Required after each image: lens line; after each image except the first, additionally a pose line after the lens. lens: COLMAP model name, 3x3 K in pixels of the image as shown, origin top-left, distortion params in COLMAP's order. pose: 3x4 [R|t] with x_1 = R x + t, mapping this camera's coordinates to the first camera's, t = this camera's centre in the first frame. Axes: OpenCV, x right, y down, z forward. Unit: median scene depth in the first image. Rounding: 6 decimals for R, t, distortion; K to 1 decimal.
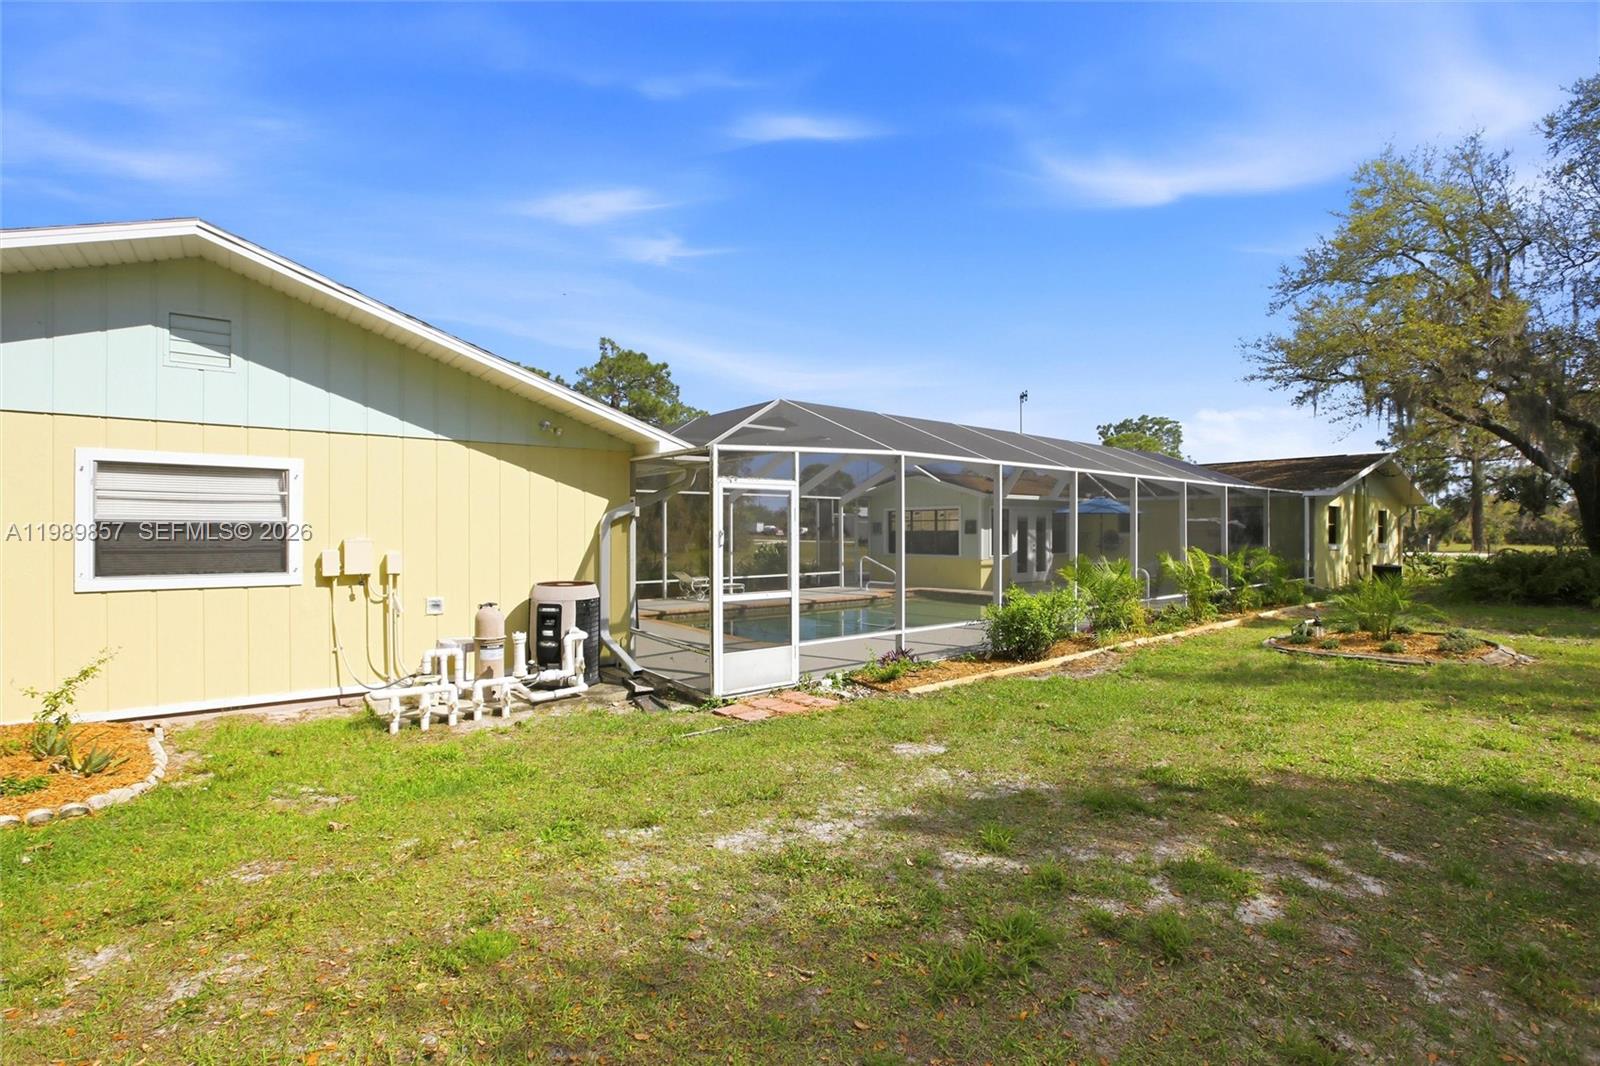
lens RADIAL K [[730.4, 0, 808.1], [0, 730.4, 537.5], [0, 0, 1]] dist [-0.053306, 0.016023]
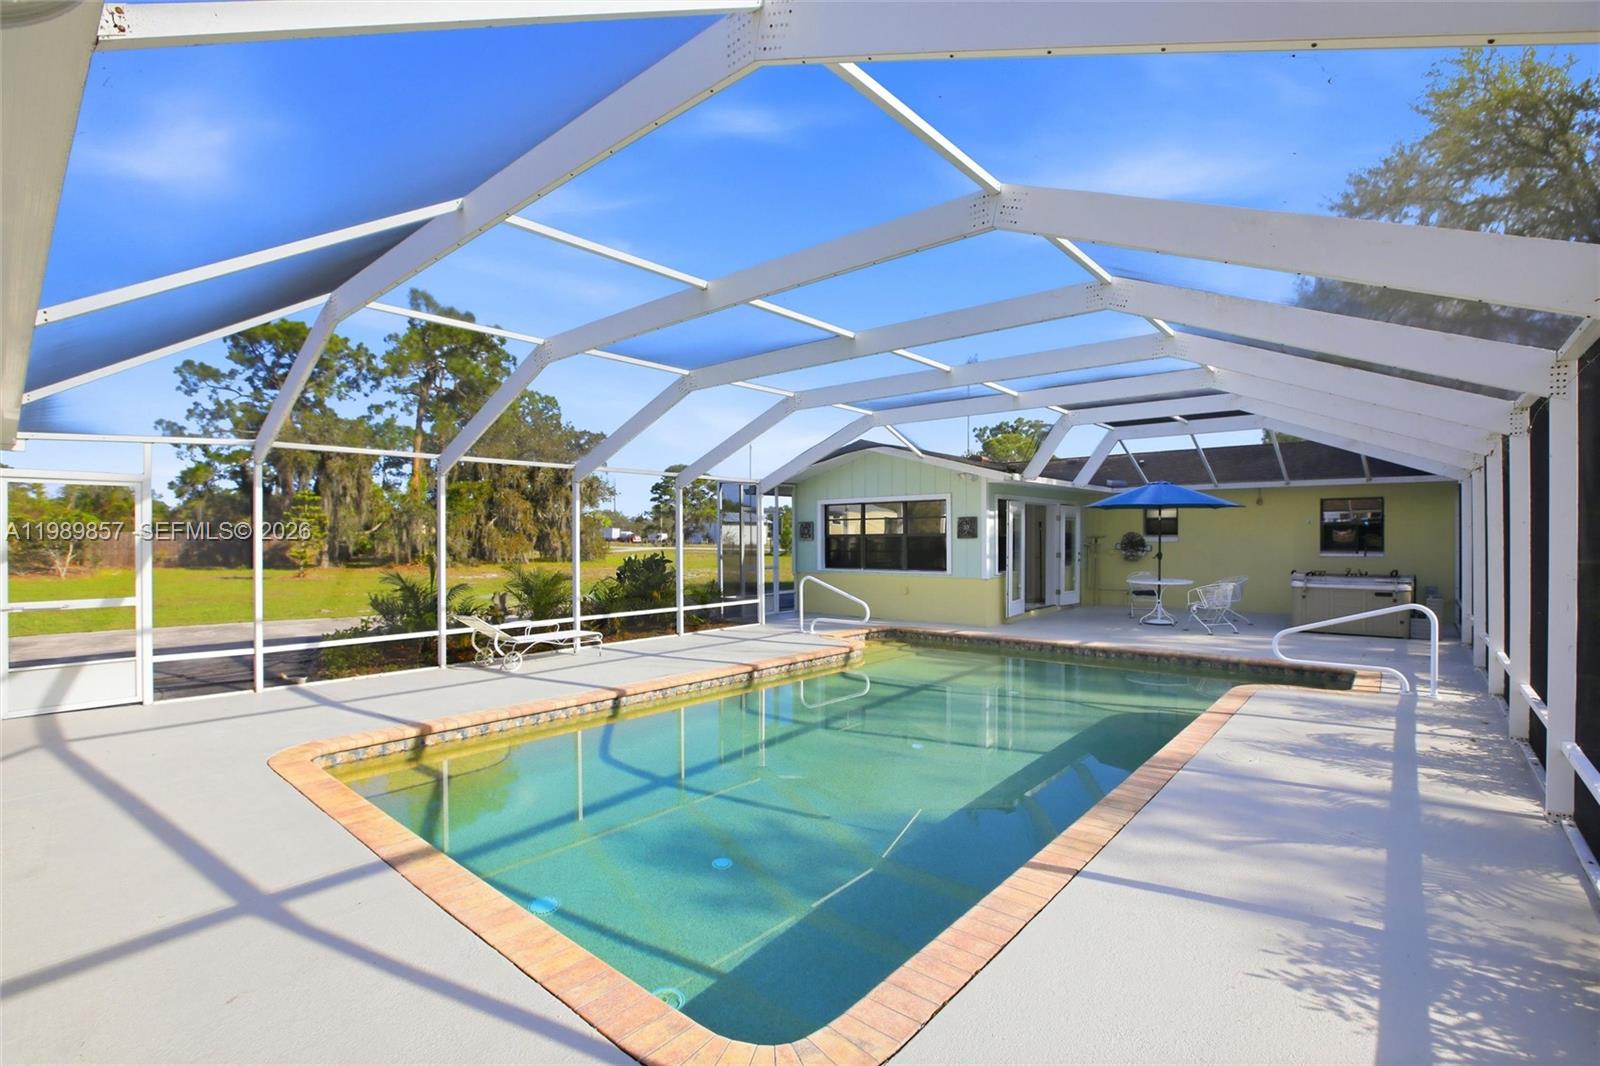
lens RADIAL K [[730.4, 0, 808.1], [0, 730.4, 537.5], [0, 0, 1]] dist [-0.053306, 0.016023]
pose [[0.981605, -0.003727, 0.190886, -0.033016], [0.005224, 0.999959, -0.007339, -0.001653], [-0.190851, 0.008202, 0.981585, 0.380369]]
